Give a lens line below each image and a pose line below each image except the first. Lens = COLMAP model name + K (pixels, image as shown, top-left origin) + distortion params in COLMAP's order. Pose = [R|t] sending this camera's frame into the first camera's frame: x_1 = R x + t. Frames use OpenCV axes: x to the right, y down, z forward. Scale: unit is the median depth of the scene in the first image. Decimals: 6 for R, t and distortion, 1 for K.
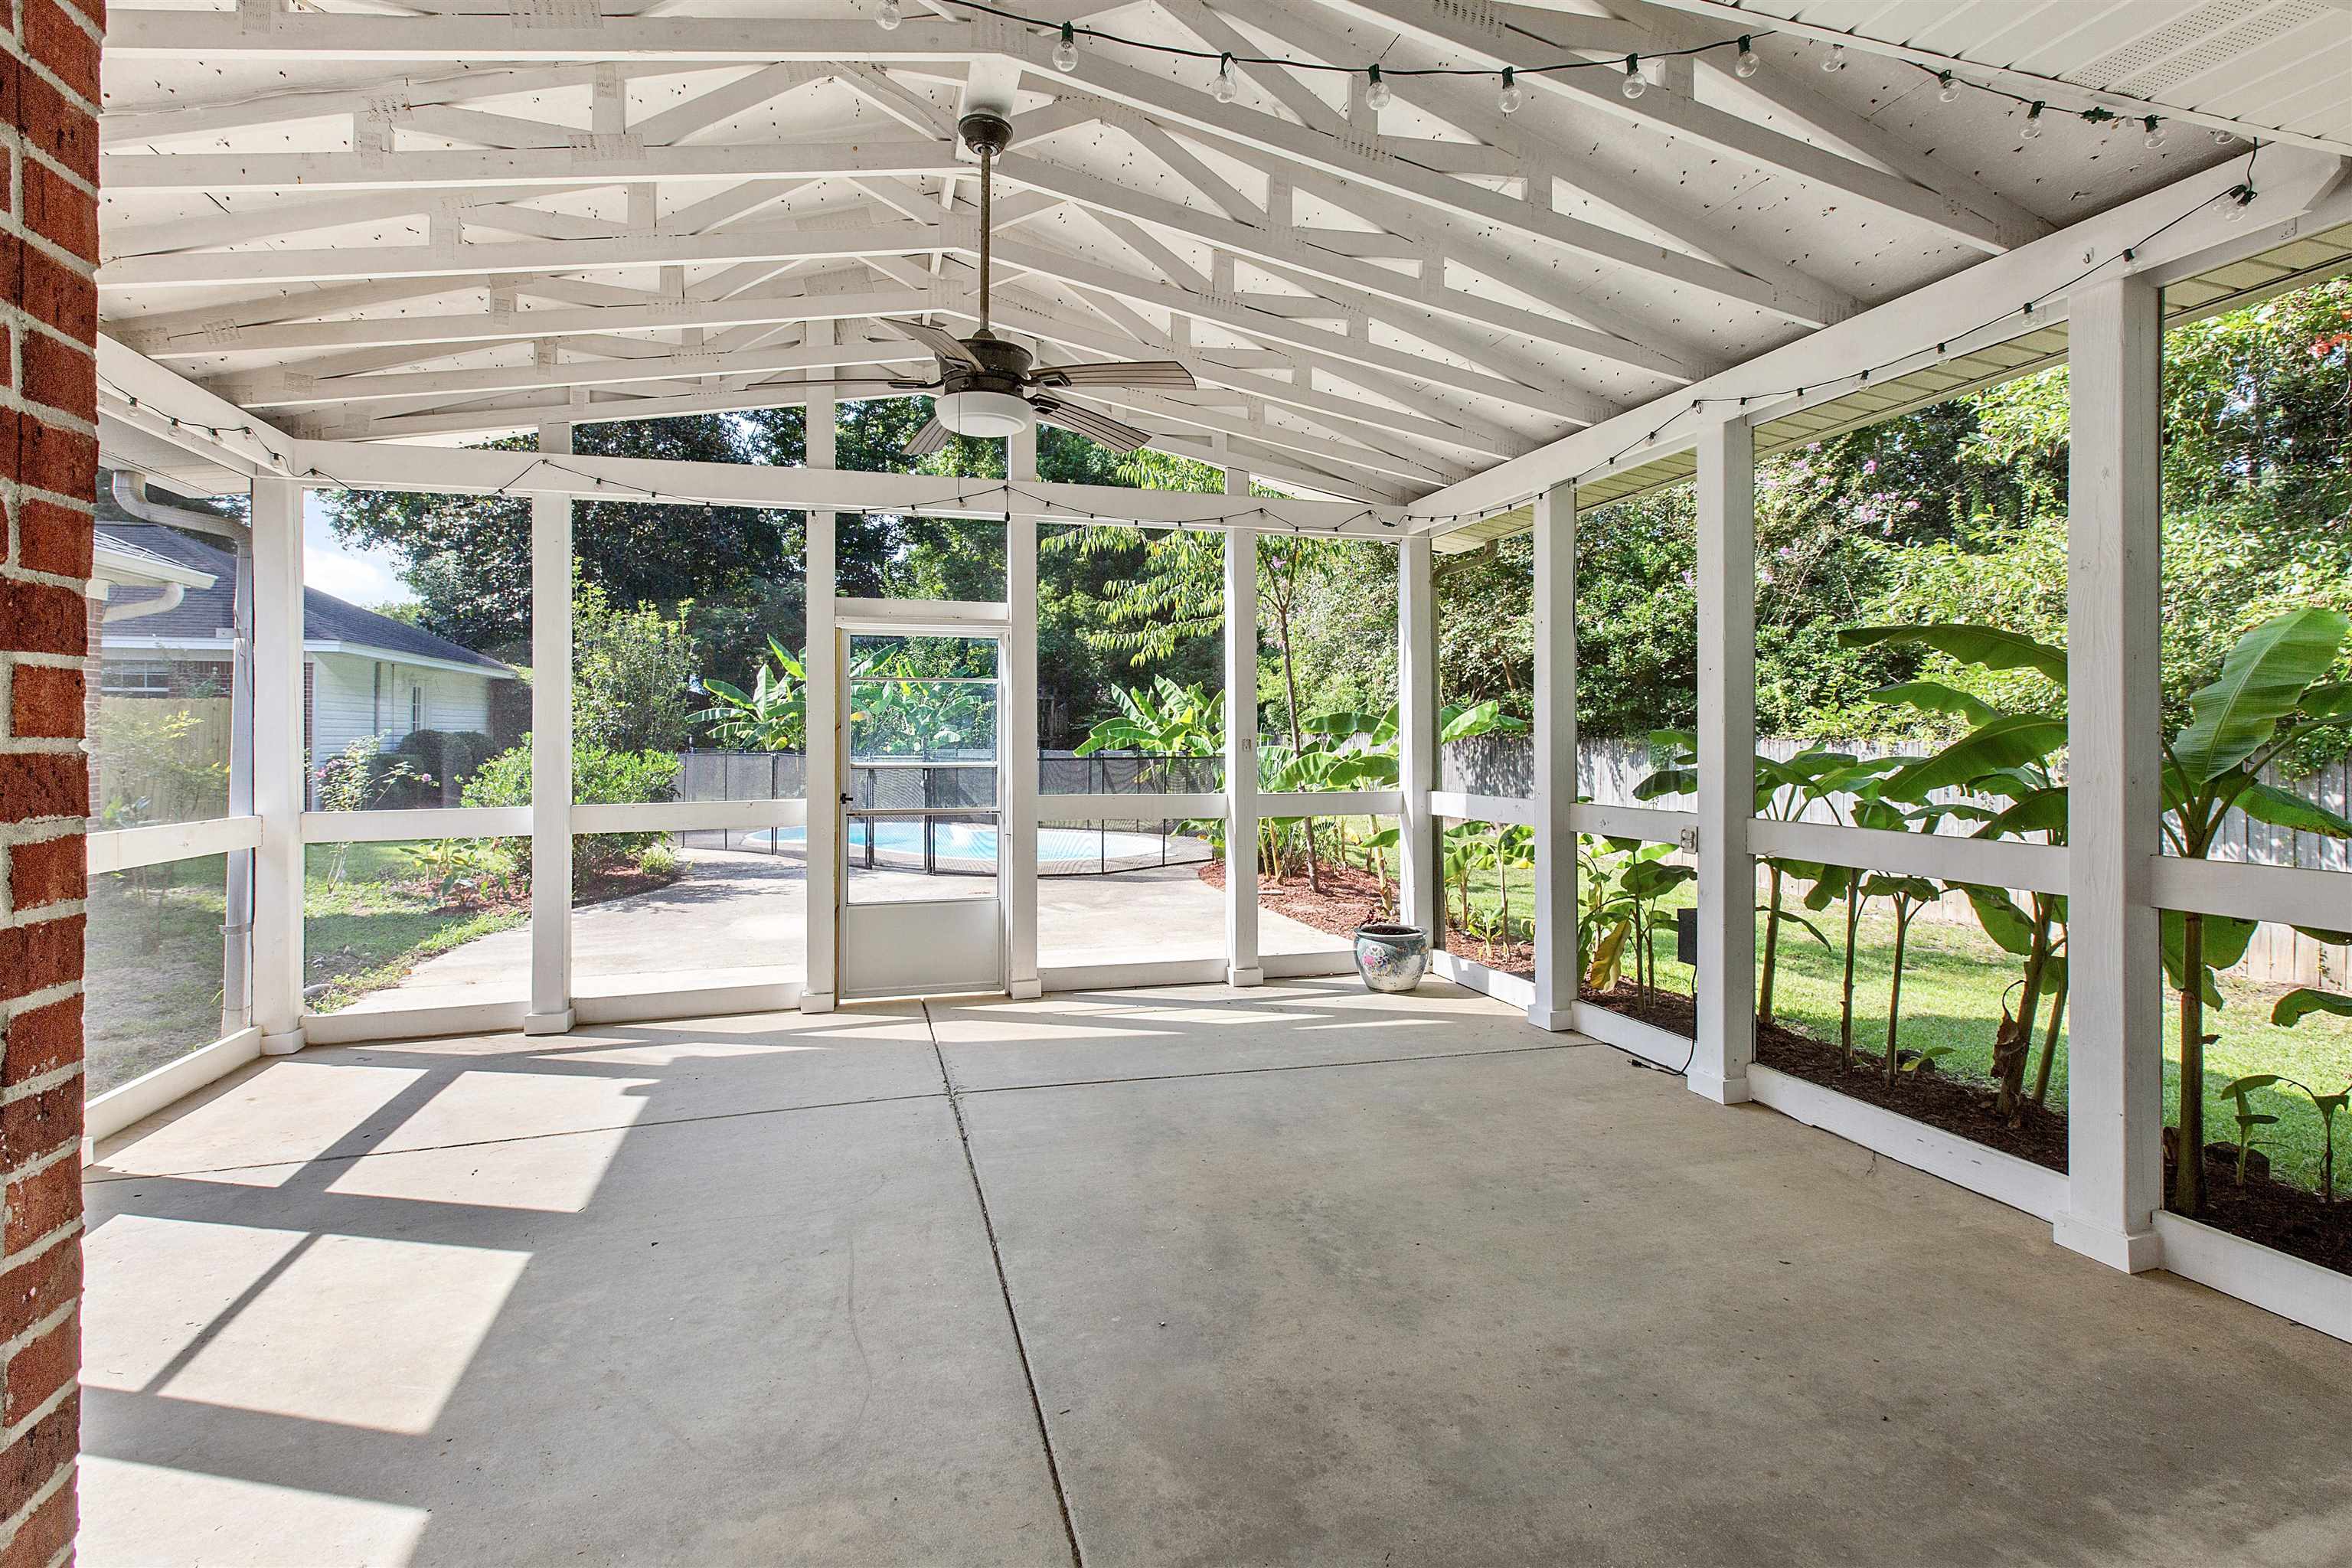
lens RADIAL K [[1074.4, 0, 1173.6], [0, 1074.4, 731.3], [0, 0, 1]] dist [0.000890, -0.000110]
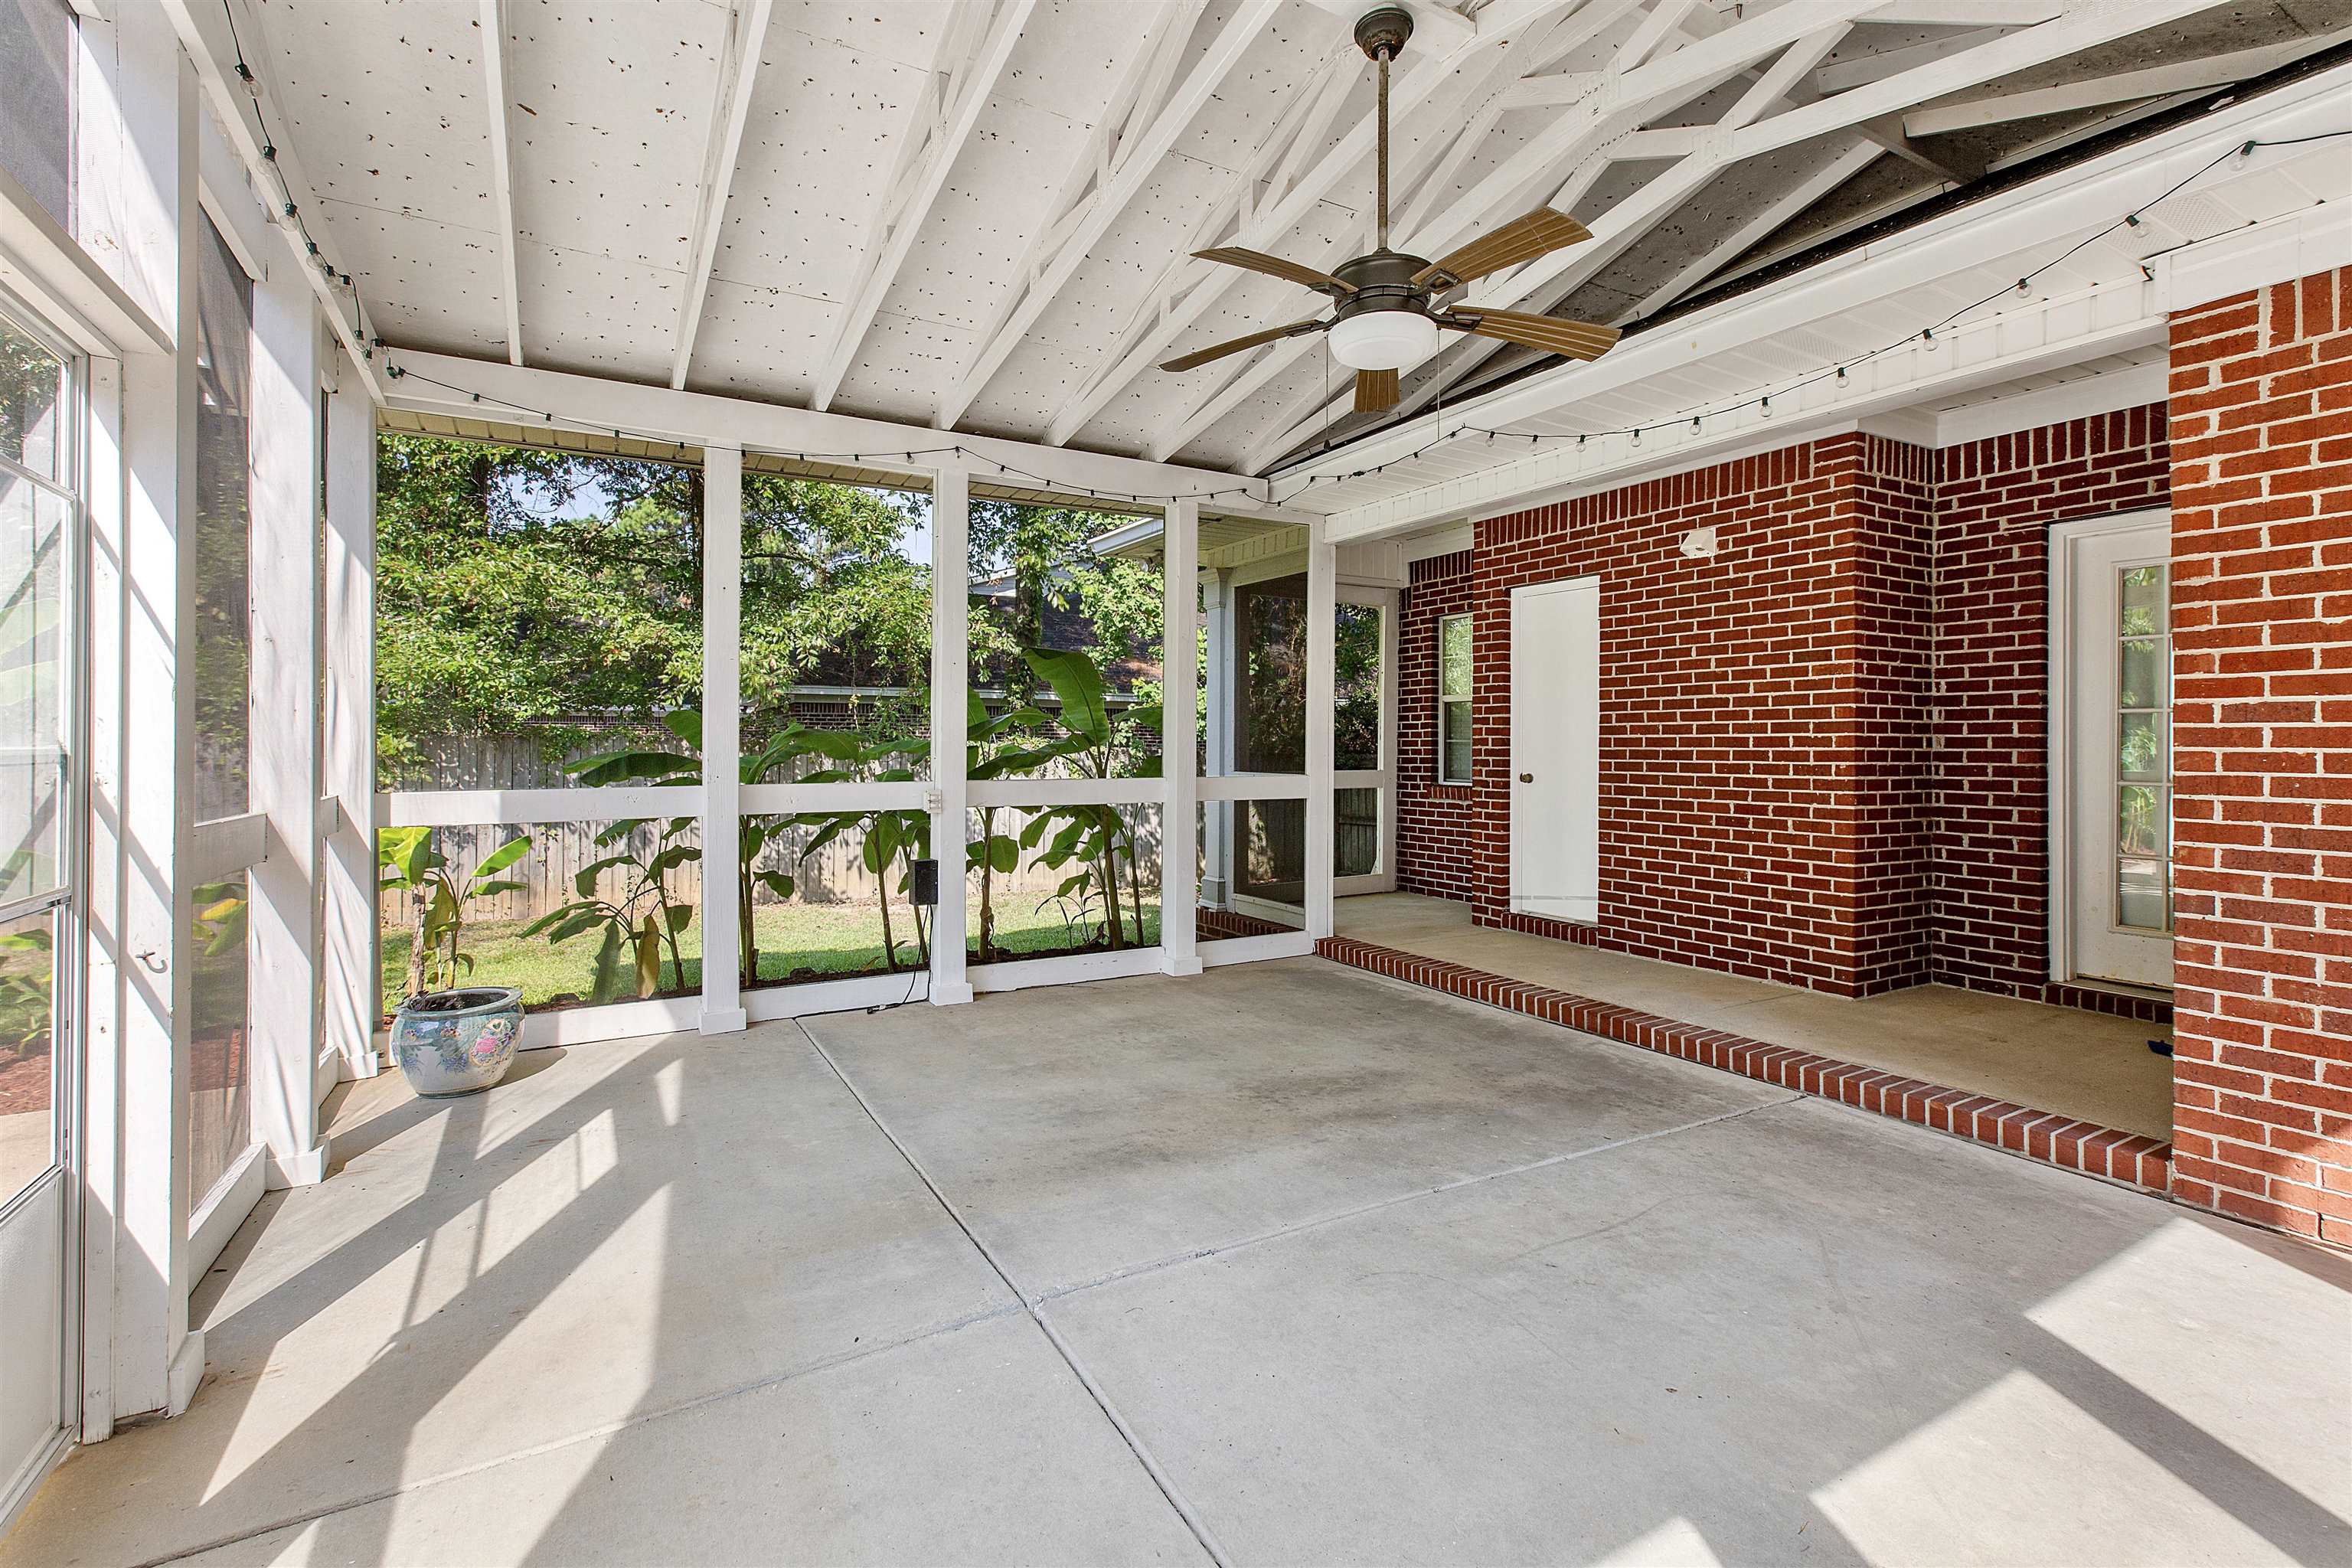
lens RADIAL K [[1074.4, 0, 1173.6], [0, 1074.4, 731.3], [0, 0, 1]] dist [0.000890, -0.000110]
pose [[-0.223358, 0.001836, 0.974735, -1.121598], [0.000767, 0.999998, -0.001708, 0.043372], [-0.974736, 0.000366, -0.223359, 1.498002]]
